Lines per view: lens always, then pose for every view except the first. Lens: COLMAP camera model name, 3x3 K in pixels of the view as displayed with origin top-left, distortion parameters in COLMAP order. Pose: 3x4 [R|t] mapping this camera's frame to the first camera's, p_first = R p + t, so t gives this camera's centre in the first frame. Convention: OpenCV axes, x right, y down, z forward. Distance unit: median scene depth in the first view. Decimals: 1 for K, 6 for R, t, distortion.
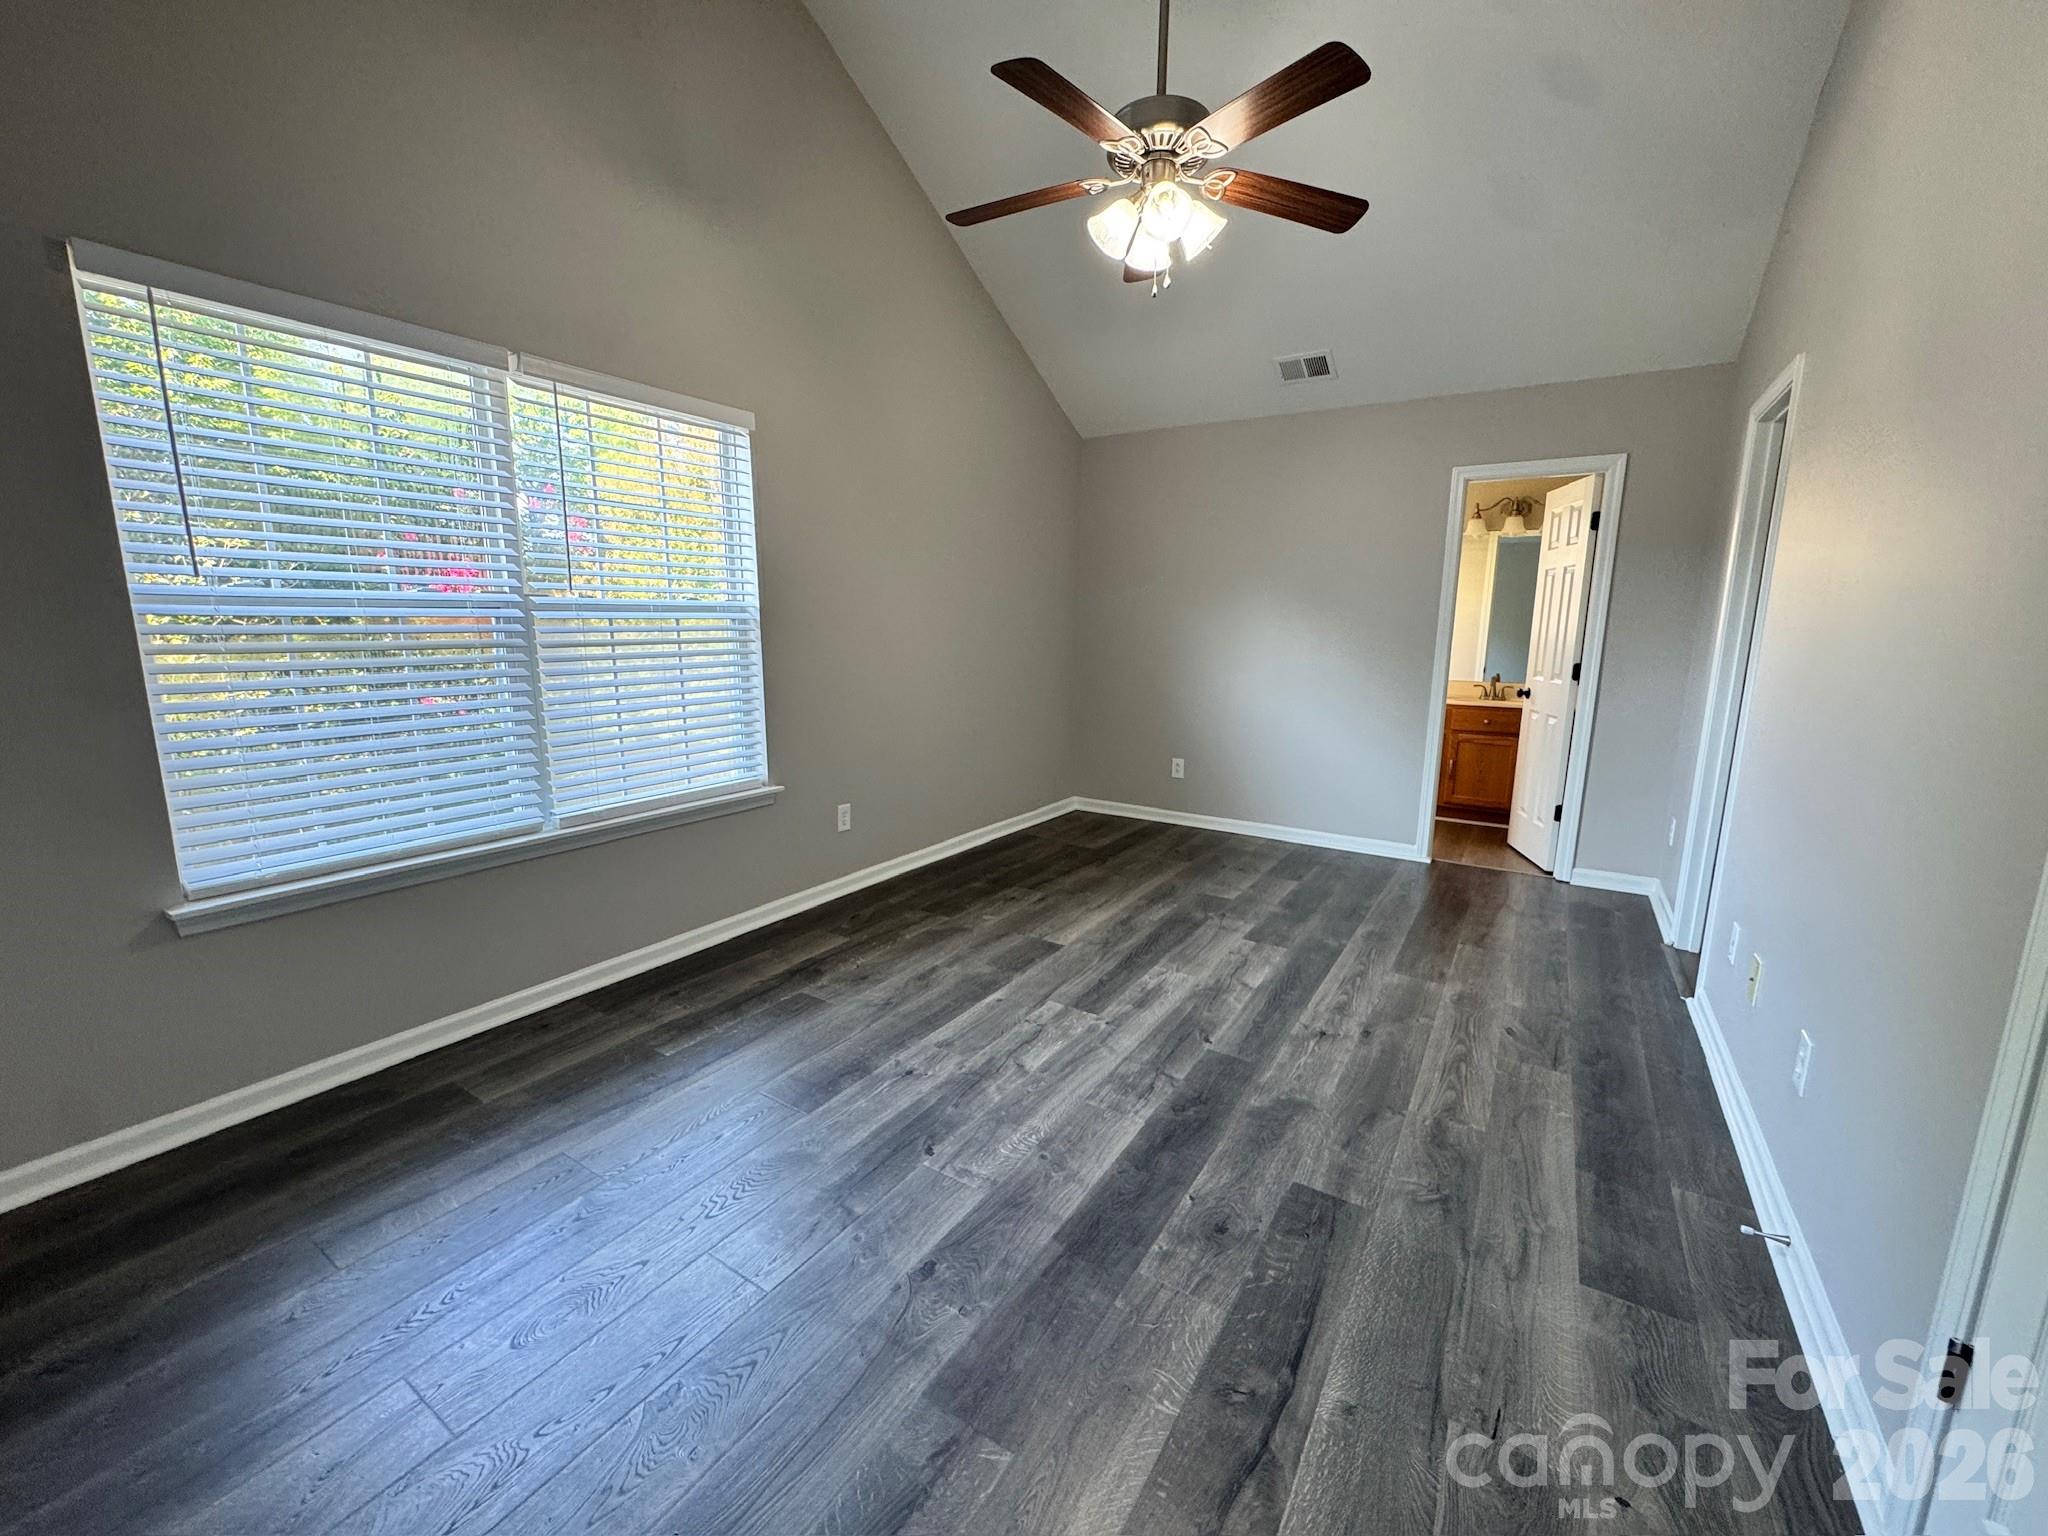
lens RADIAL K [[816.1, 0, 1030.0], [0, 816.1, 765.1], [0, 0, 1]] dist [-0.006448, 0.000666]
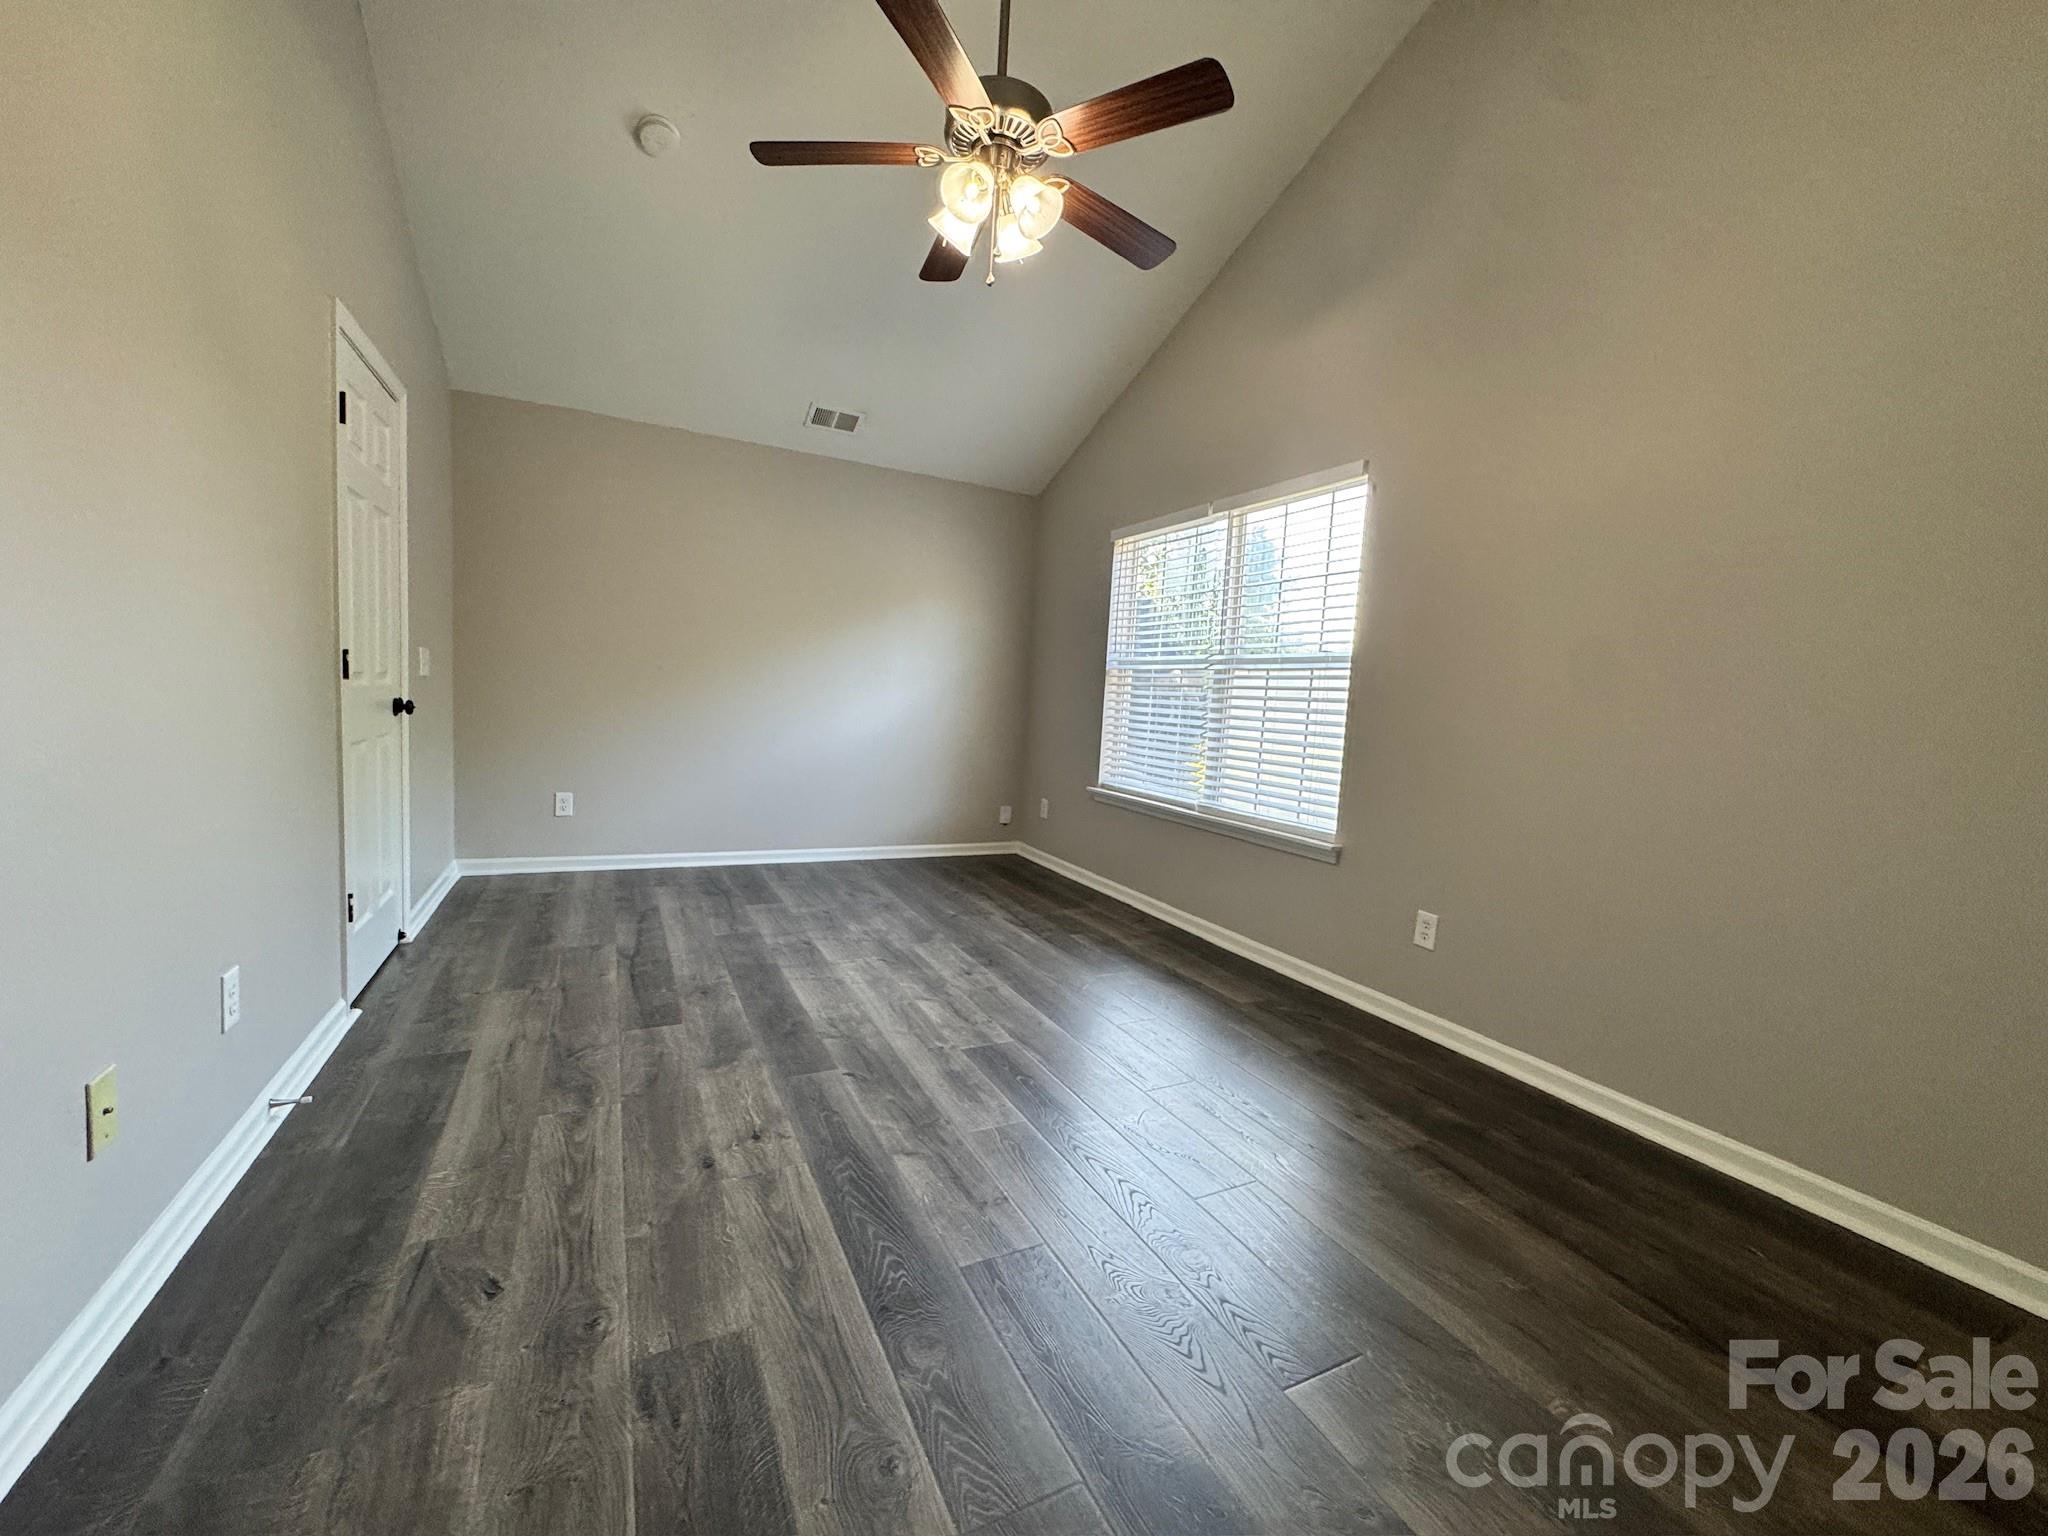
lens RADIAL K [[816.1, 0, 1011.1], [0, 816.1, 771.4], [0, 0, 1]] dist [-0.006448, 0.000666]
pose [[-0.519144, 0.039318, -0.853782, 0.935889], [-0.211370, 0.962005, 0.172826, -0.192090], [0.828138, 0.270186, -0.491109, 1.589274]]
